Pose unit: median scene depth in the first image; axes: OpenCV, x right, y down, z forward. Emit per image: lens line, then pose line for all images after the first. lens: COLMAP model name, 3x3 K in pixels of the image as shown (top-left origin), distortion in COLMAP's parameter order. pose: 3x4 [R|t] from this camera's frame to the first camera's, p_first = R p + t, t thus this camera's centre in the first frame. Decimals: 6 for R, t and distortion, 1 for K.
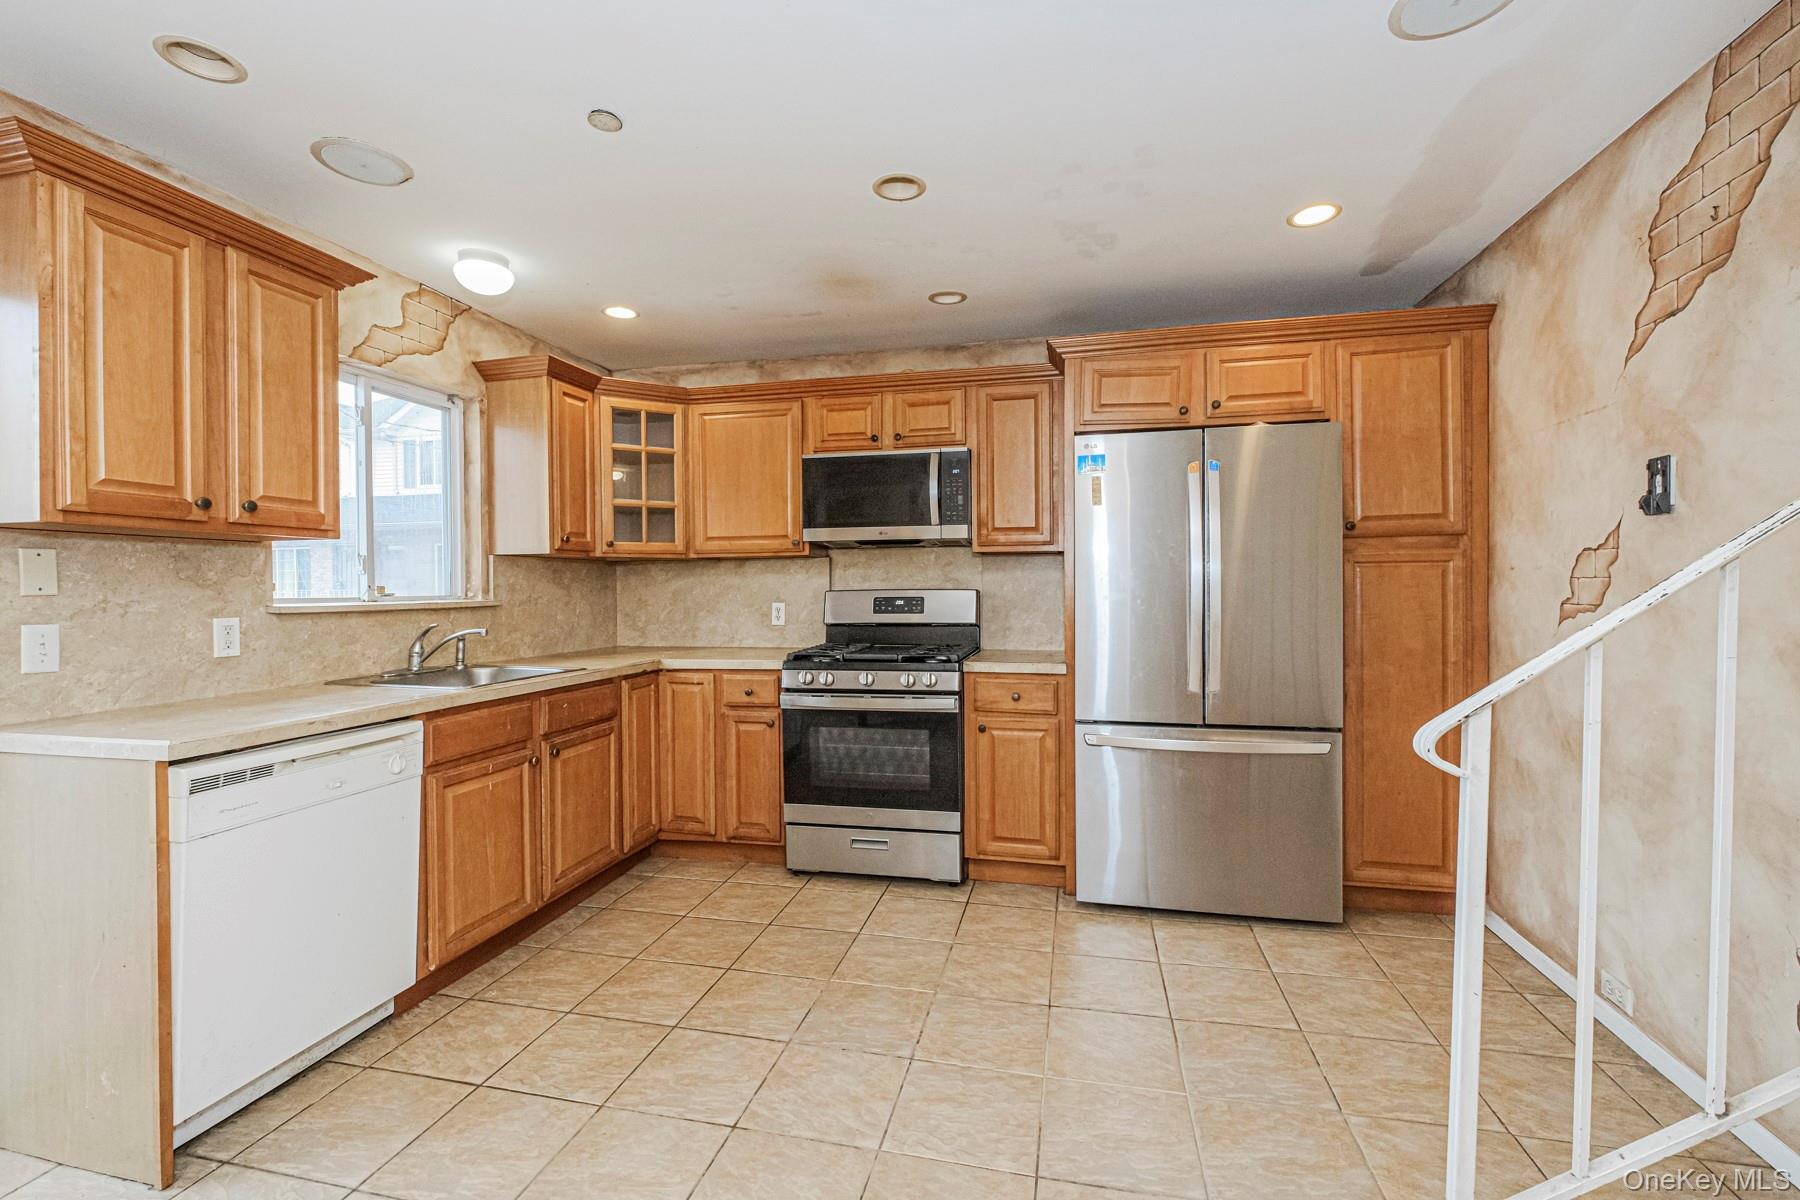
lens RADIAL K [[777.5, 0, 899.9], [0, 777.5, 595.1], [0, 0, 1]] dist [0.005593, -0.000204]
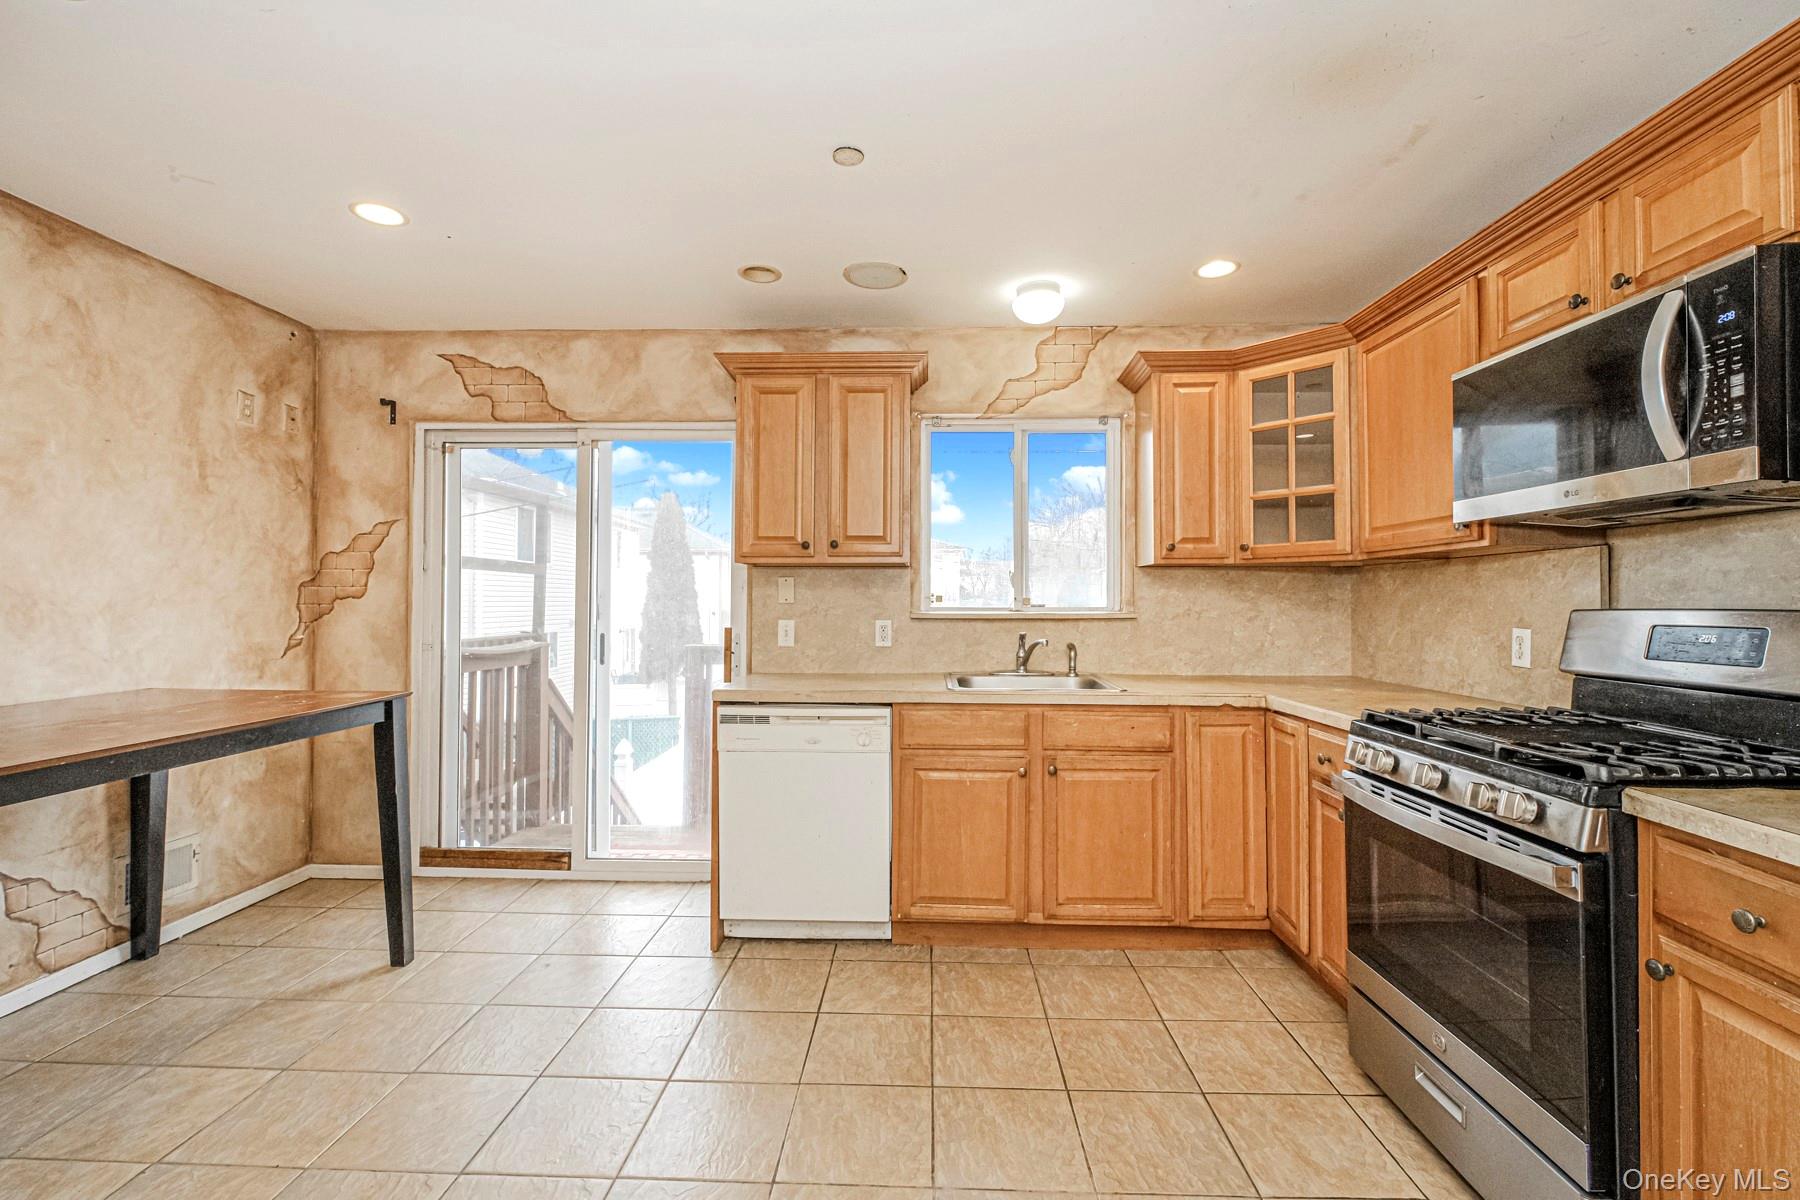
lens RADIAL K [[777.5, 0, 900.2], [0, 777.5, 595.1], [0, 0, 1]] dist [0.005593, -0.000204]
pose [[0.194074, -0.000771, -0.980987, 0.413427], [-0.012211, 0.999920, -0.003202, -0.009389], [0.980911, 0.012600, 0.194049, 0.544949]]
